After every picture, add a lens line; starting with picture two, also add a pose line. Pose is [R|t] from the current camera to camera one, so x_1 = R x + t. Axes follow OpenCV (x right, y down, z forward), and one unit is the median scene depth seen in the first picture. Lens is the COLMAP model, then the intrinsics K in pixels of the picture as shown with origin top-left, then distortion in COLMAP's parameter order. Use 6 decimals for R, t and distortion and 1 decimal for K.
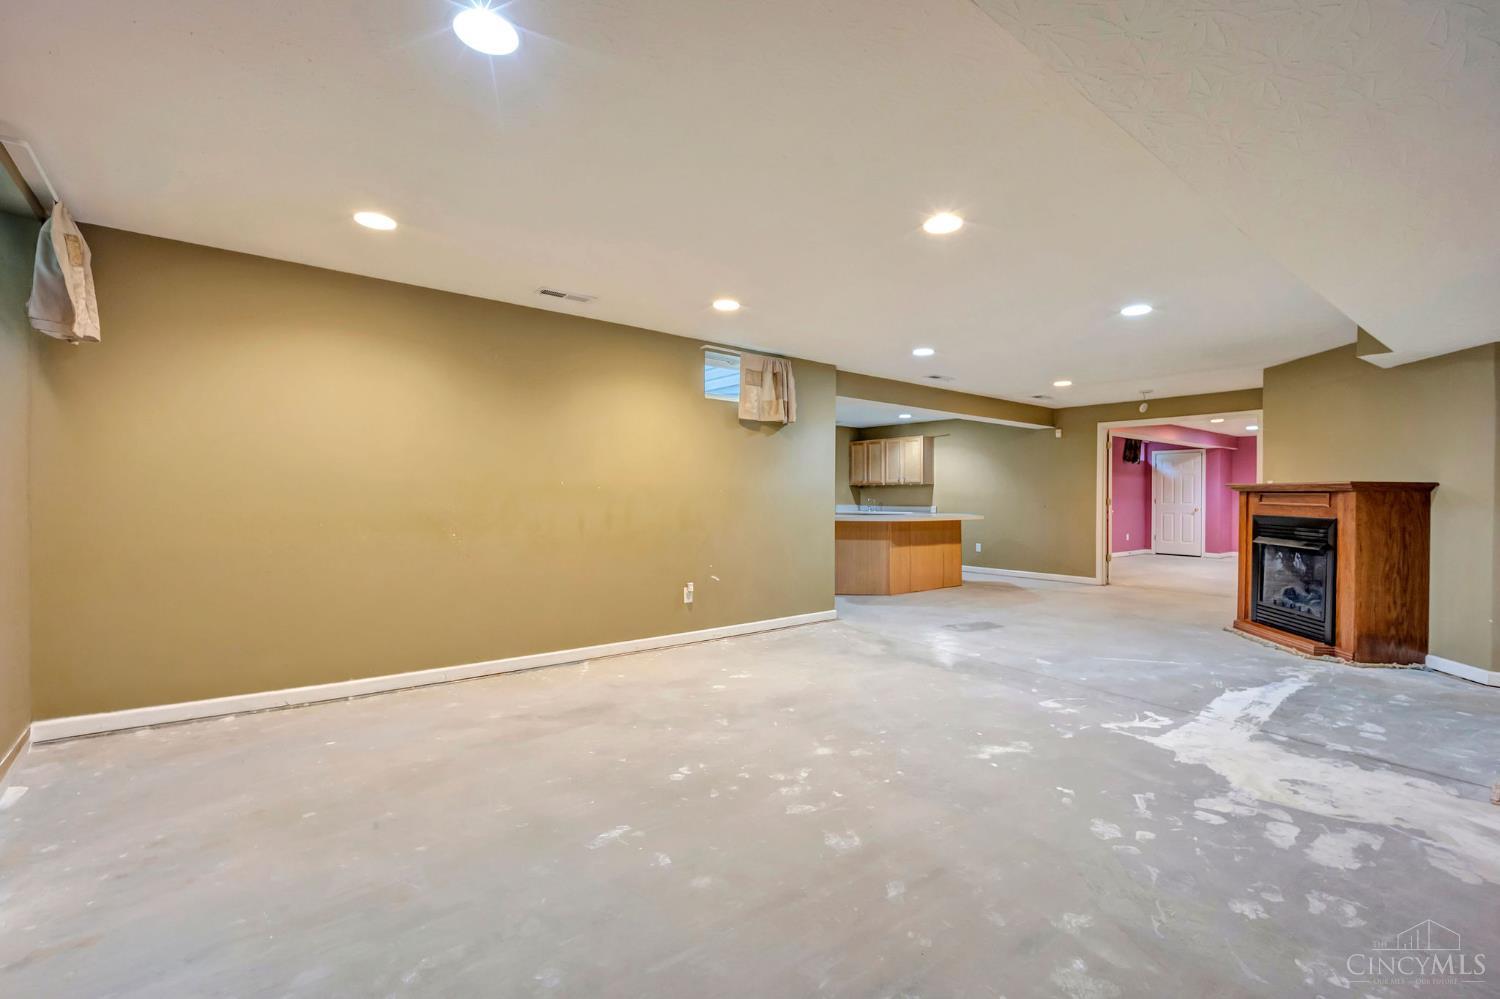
lens RADIAL K [[655.8, 0, 760.0], [0, 655.8, 494.3], [0, 0, 1]] dist [0.006363, 0.001107]
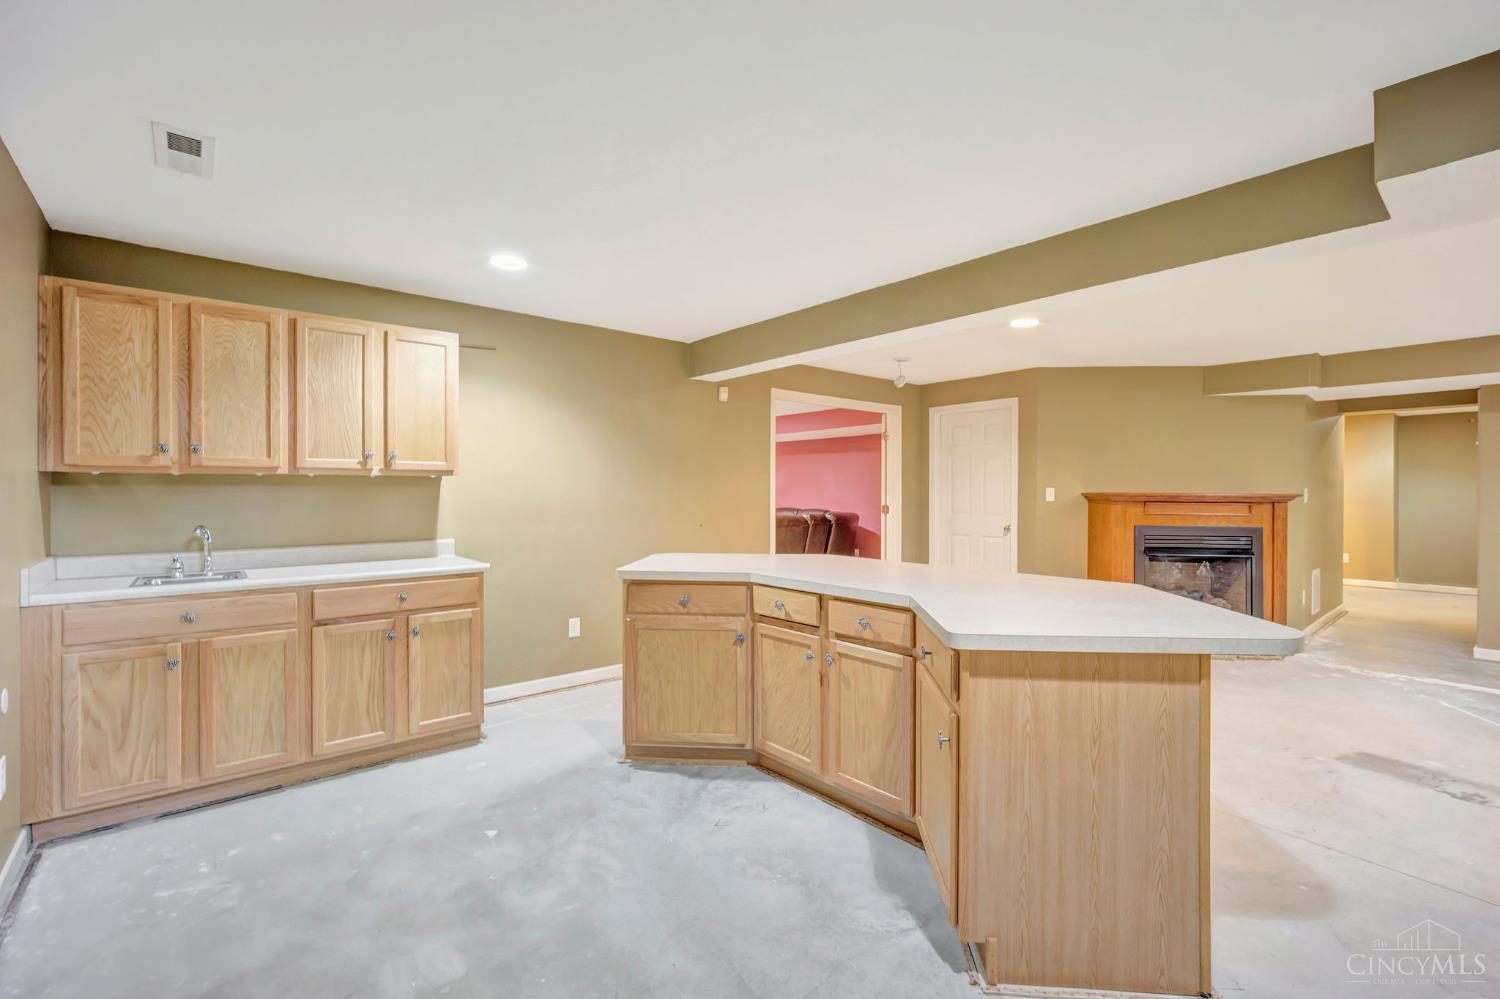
lens RADIAL K [[655.8, 0, 757.6], [0, 655.8, 490.7], [0, 0, 1]] dist [0.006363, 0.001107]
pose [[-0.020239, -0.008960, 0.999755, -0.138220], [-0.007769, 0.999931, 0.008804, -0.017157], [-0.999765, -0.007589, -0.020308, 1.177635]]
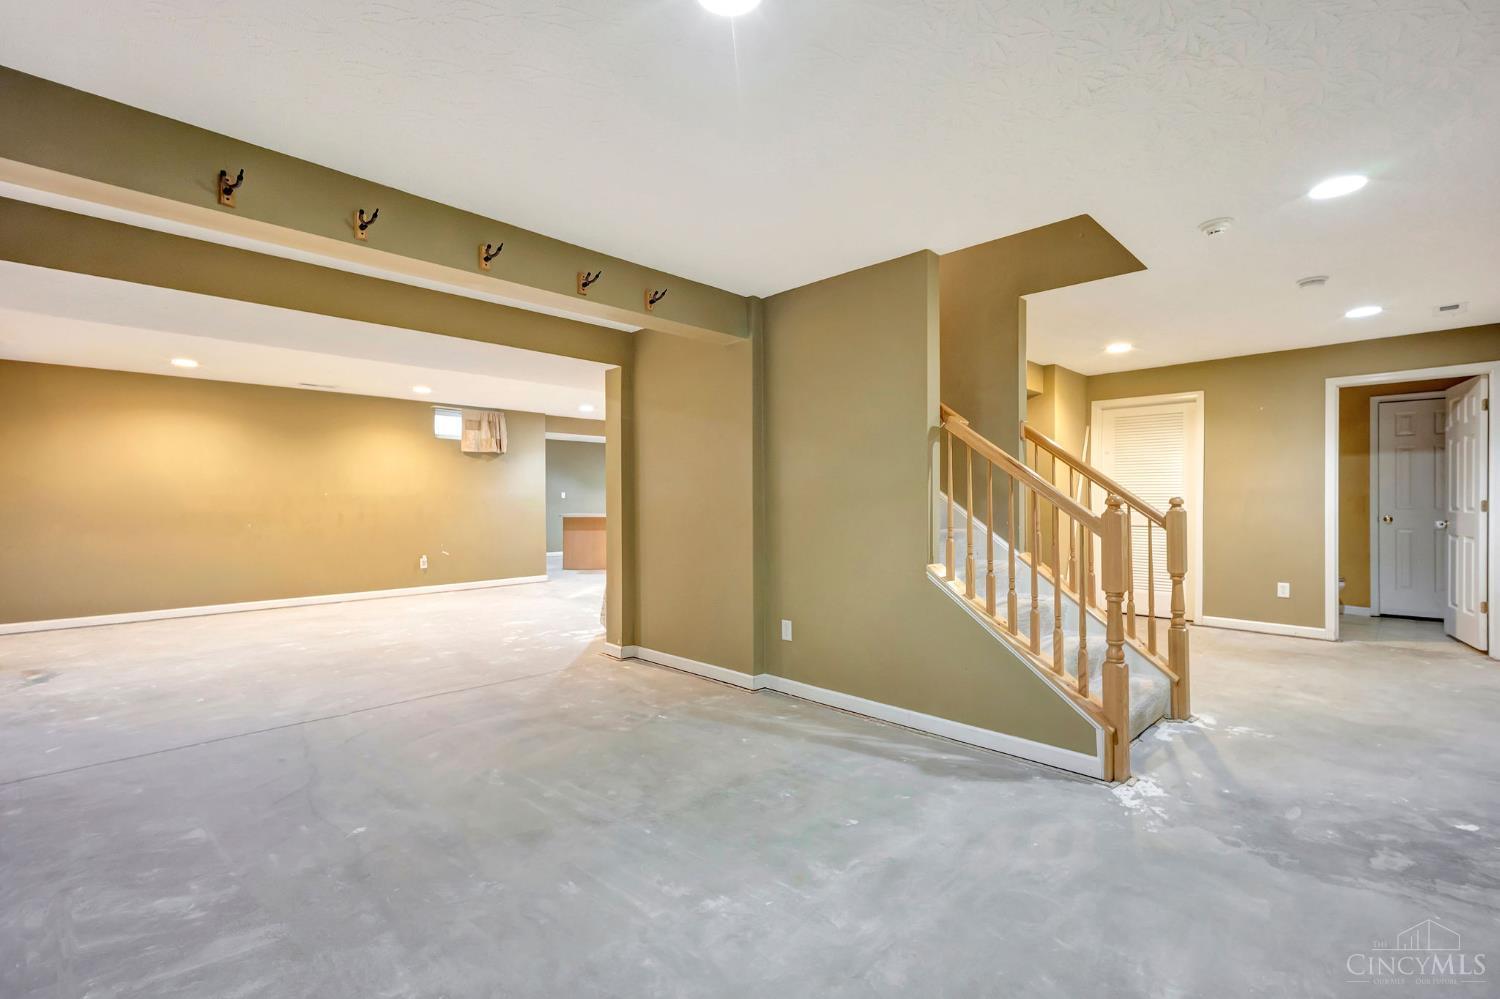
lens RADIAL K [[655.8, 0, 739.3], [0, 655.8, 495.9], [0, 0, 1]] dist [0.006363, 0.001107]
pose [[0.997175, -0.009530, 0.074511, 0.360657], [0.009294, 0.999951, 0.003514, -0.005565], [-0.074541, -0.002812, 0.997214, -0.433081]]
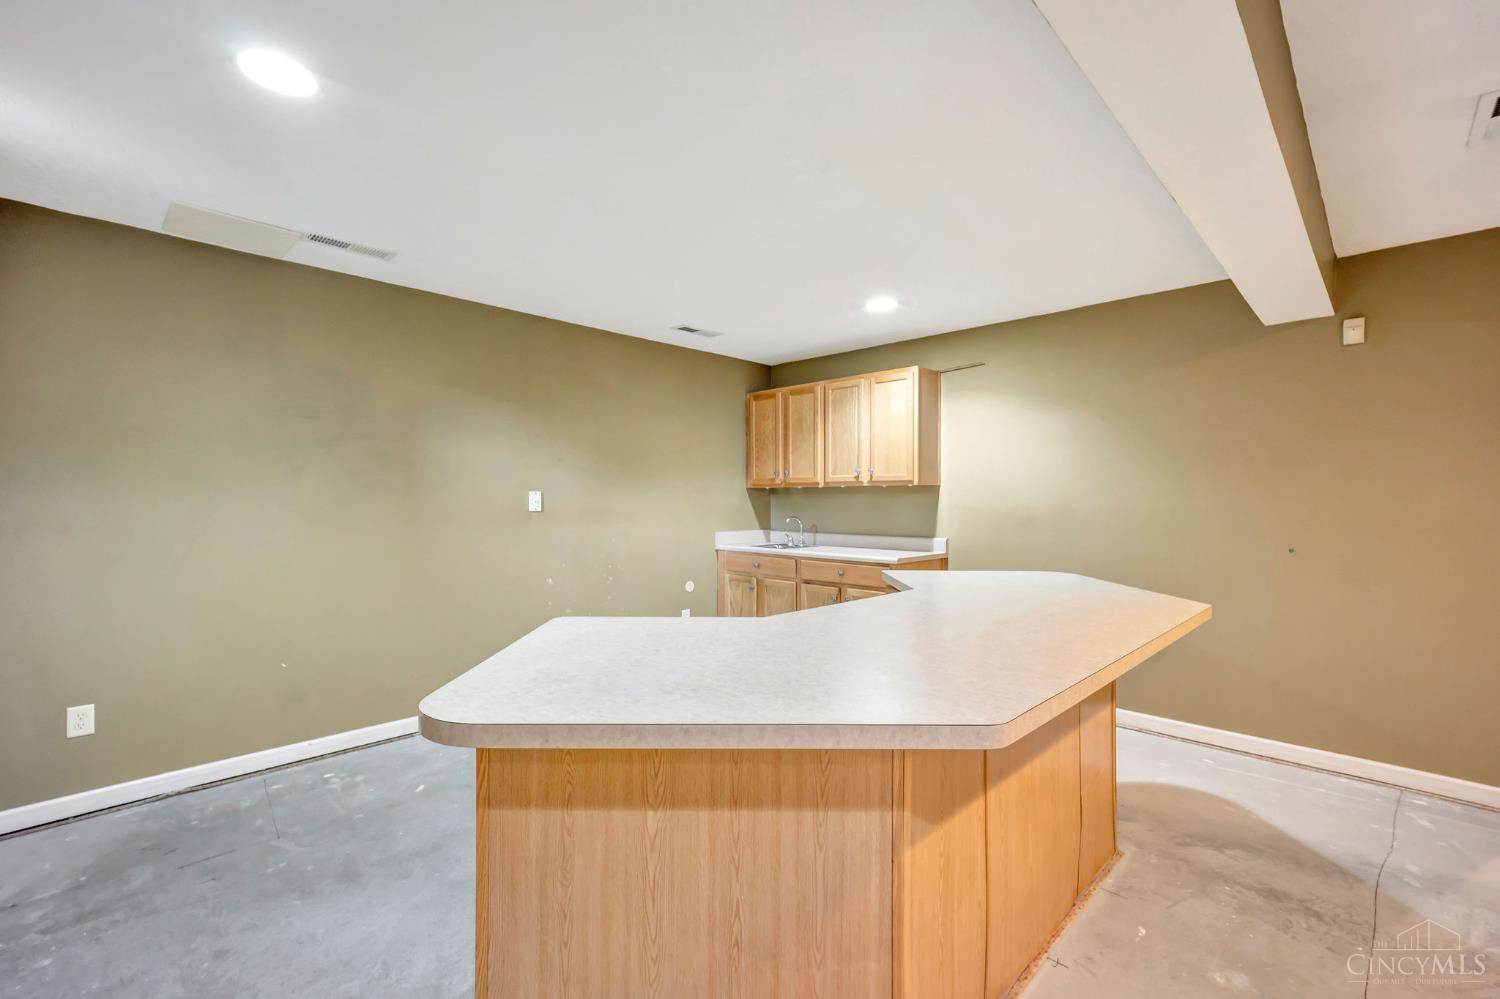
lens RADIAL K [[655.8, 0, 748.8], [0, 655.8, 501.4], [0, 0, 1]] dist [0.006363, 0.001107]
pose [[0.994834, -0.006067, 0.101333, 0.140721], [0.004899, 0.999919, 0.011767, -0.014718], [-0.101396, -0.011209, 0.994783, 0.835478]]
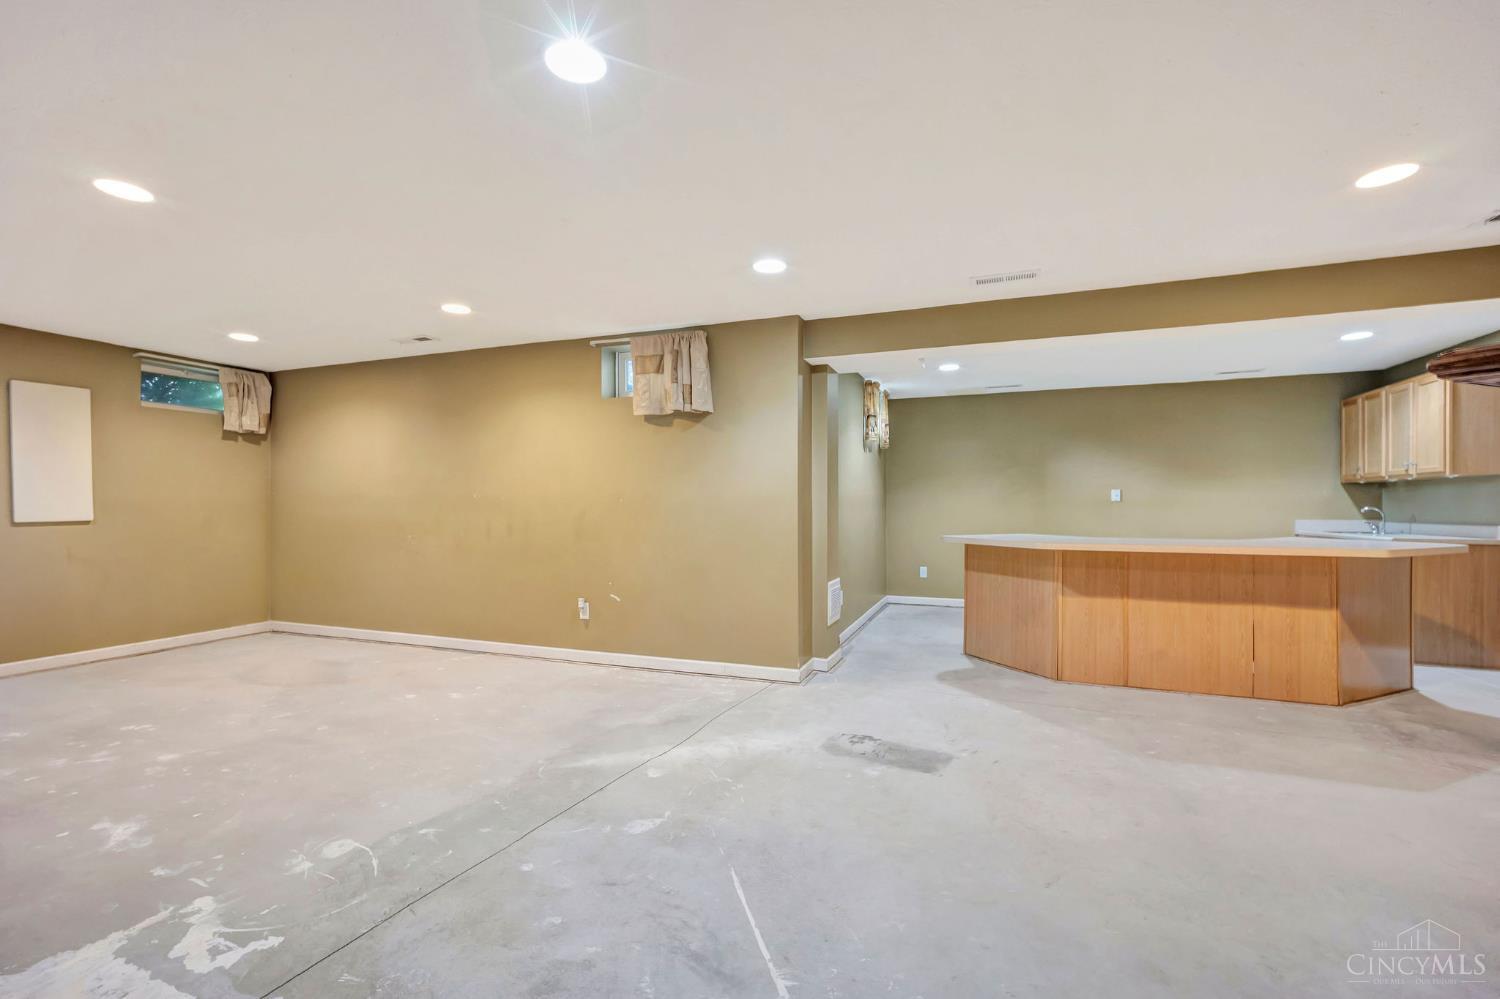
lens RADIAL K [[655.8, 0, 752.1], [0, 655.8, 506.6], [0, 0, 1]] dist [0.006363, 0.001107]
pose [[0.497414, -0.006129, -0.867492, 0.558980], [0.007710, 0.999967, -0.002644, 0.005019], [0.867479, -0.005373, 0.497445, 0.497547]]
